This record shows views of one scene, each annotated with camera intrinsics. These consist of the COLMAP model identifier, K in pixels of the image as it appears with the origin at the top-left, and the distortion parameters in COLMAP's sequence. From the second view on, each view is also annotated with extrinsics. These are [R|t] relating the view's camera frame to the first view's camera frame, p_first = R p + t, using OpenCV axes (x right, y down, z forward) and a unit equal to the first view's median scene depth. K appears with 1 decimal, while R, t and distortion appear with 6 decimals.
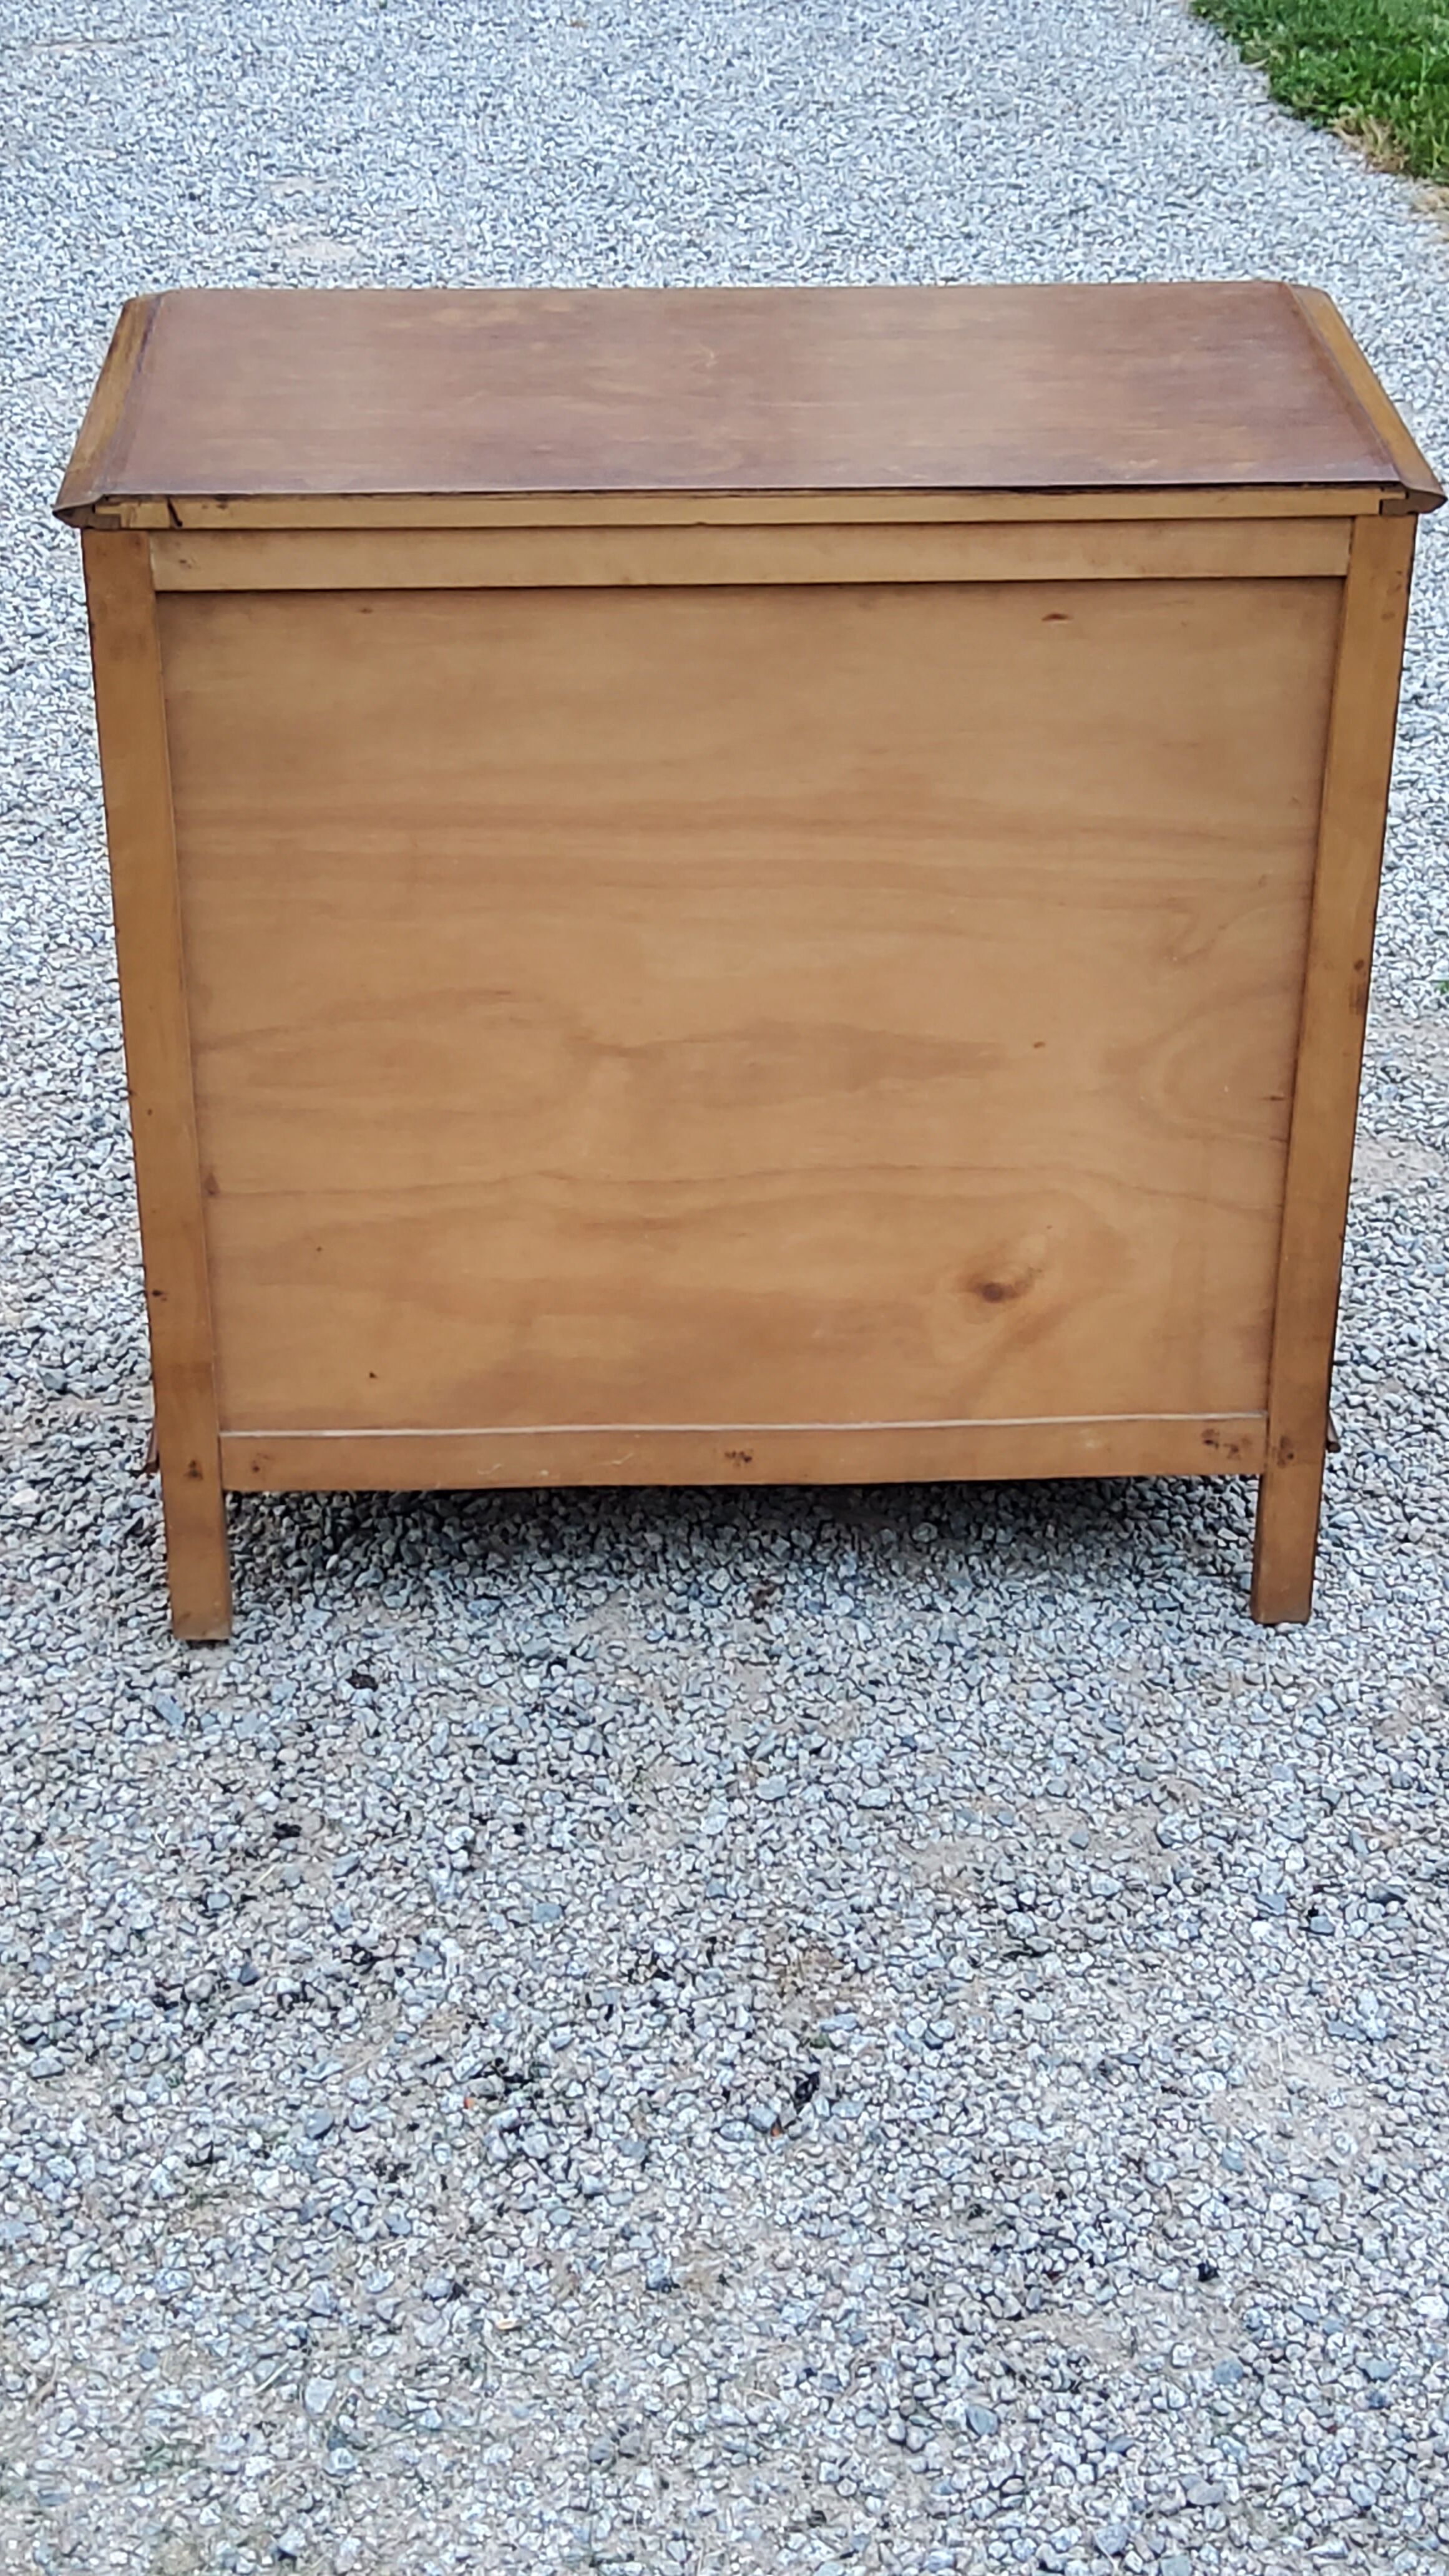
lens RADIAL K [[3853.7, 0, 723.8], [0, 3853.7, 1280.2], [0, 0, 1]] dist [0.106596, 0.000000]
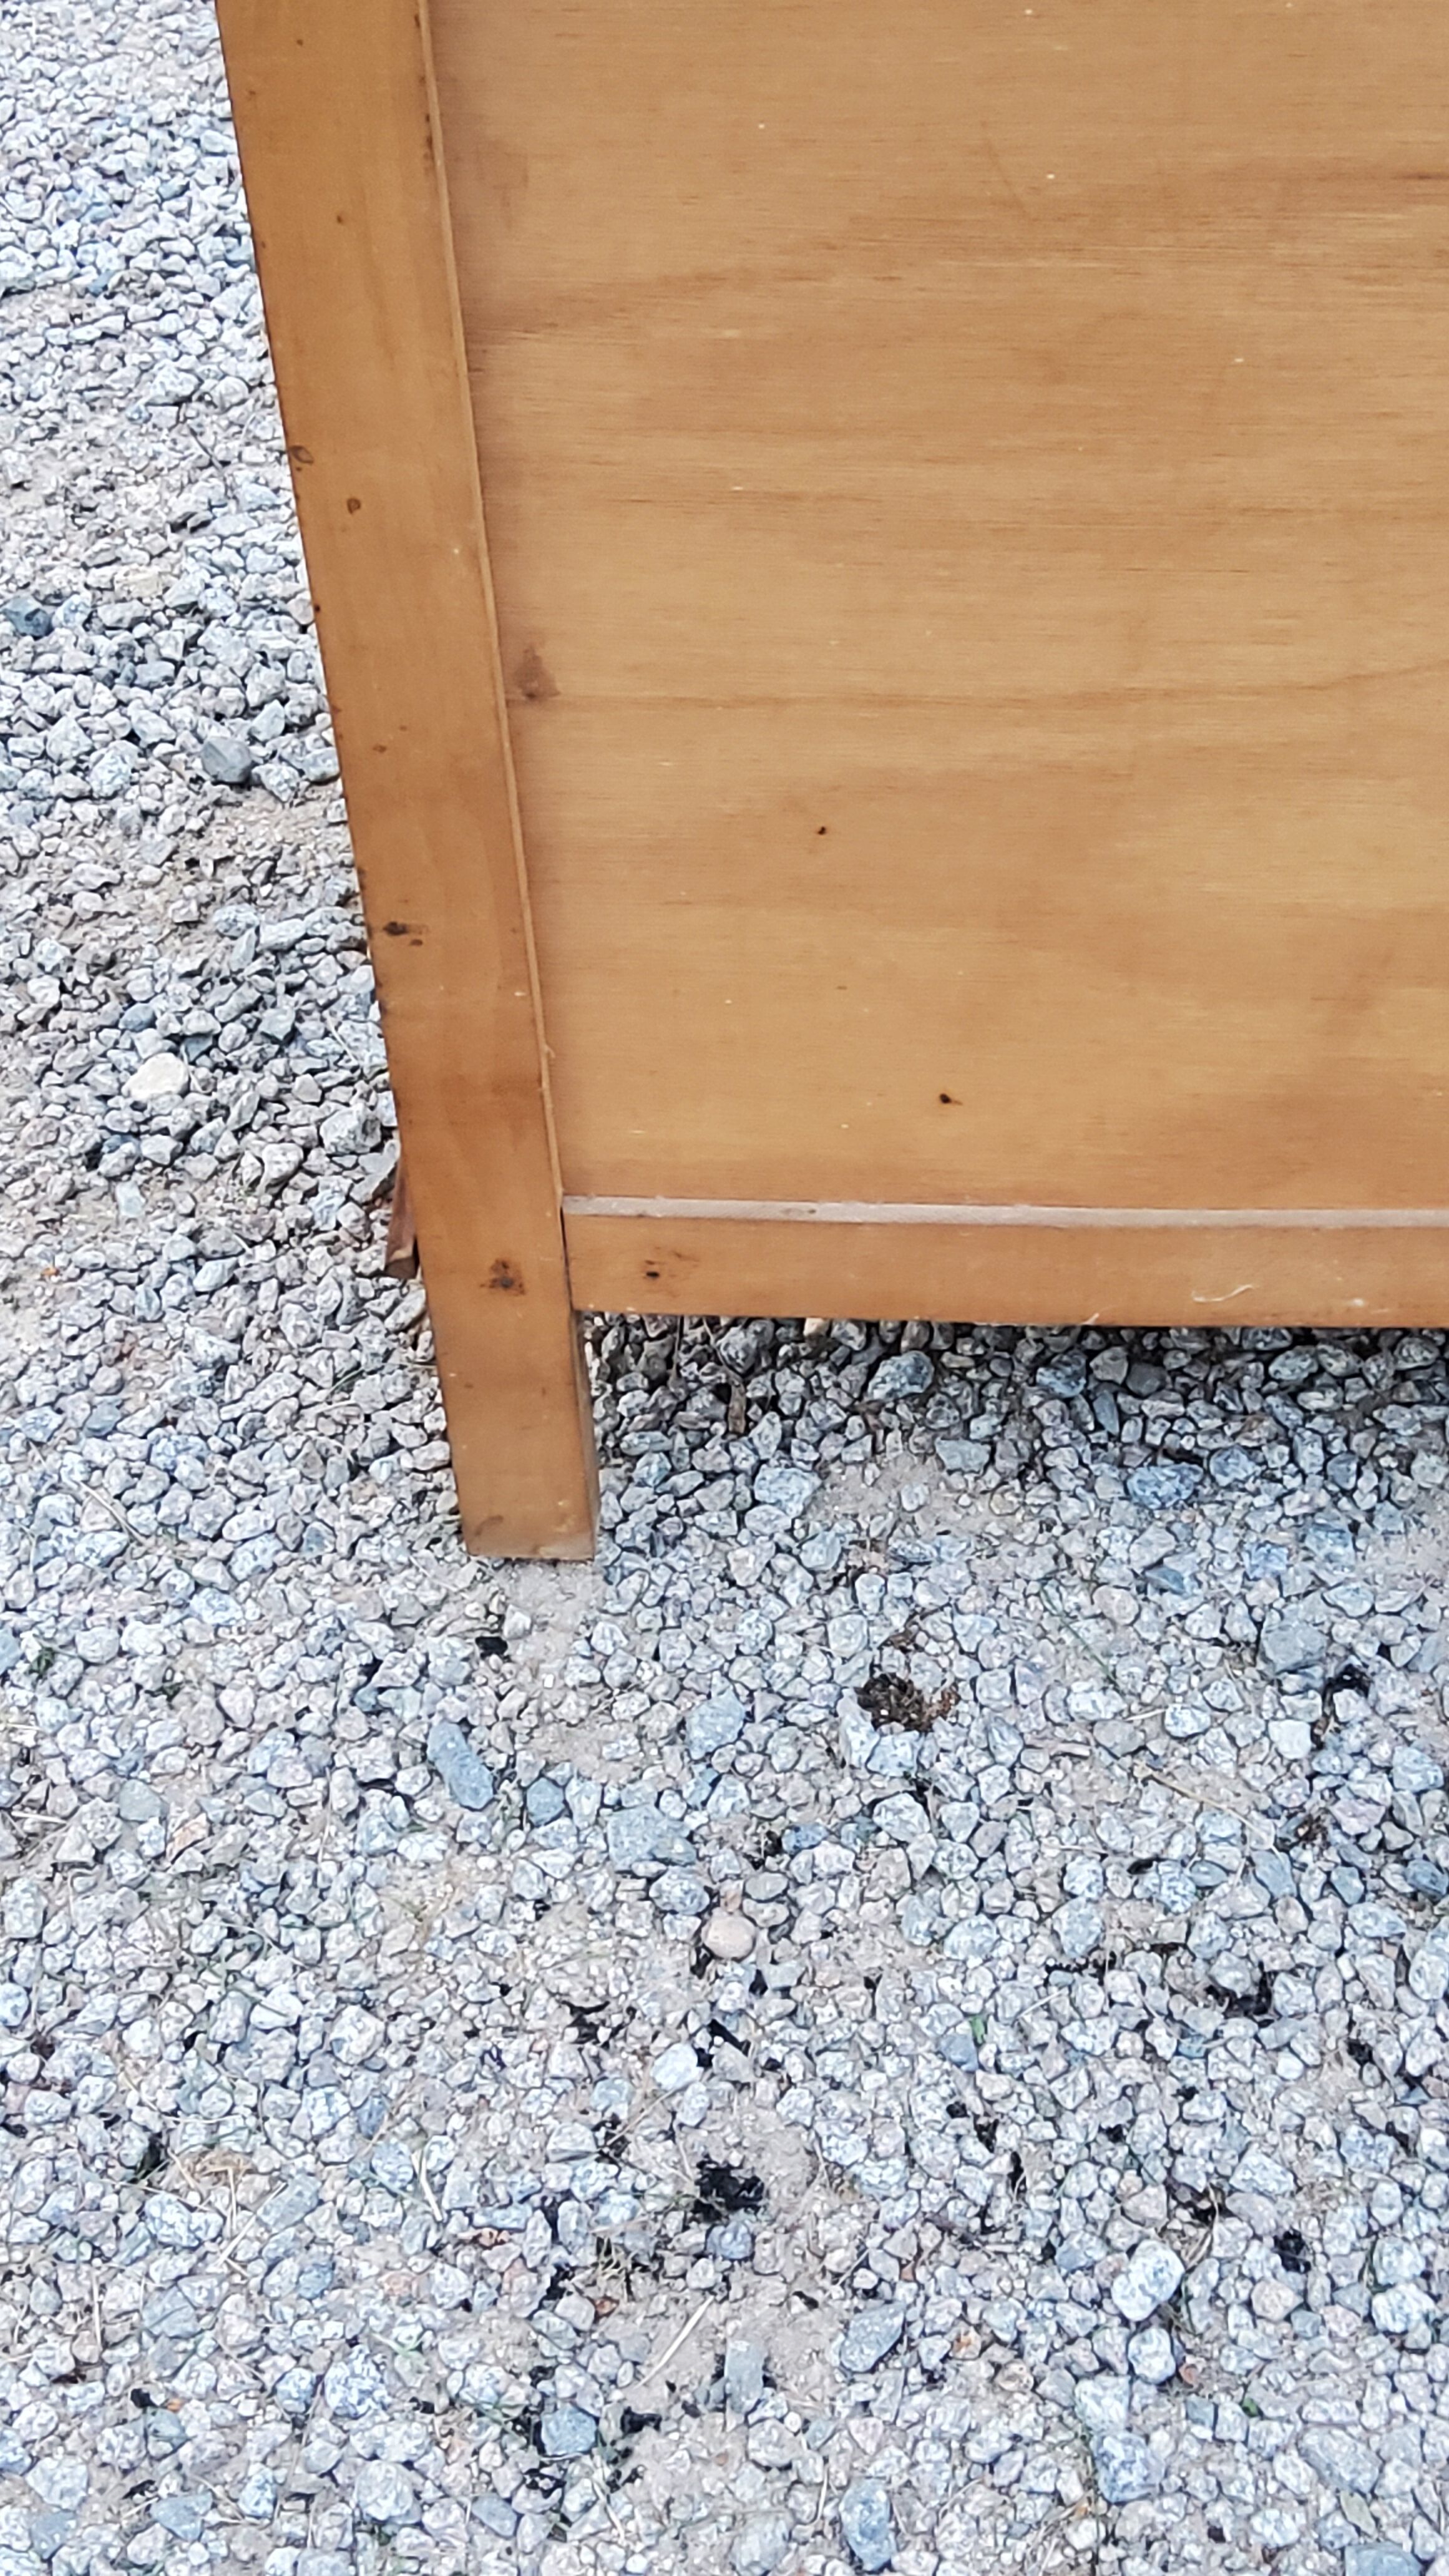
lens RADIAL K [[3853.7, 0, 740.4], [0, 3853.7, 1308.4], [0, 0, 1]] dist [0.106596, 0.000000]
pose [[0.995630, 0.041561, -0.083631, -0.077786], [-0.008283, 0.931285, 0.364198, -0.097739], [0.093020, -0.361914, 0.927559, 0.622008]]
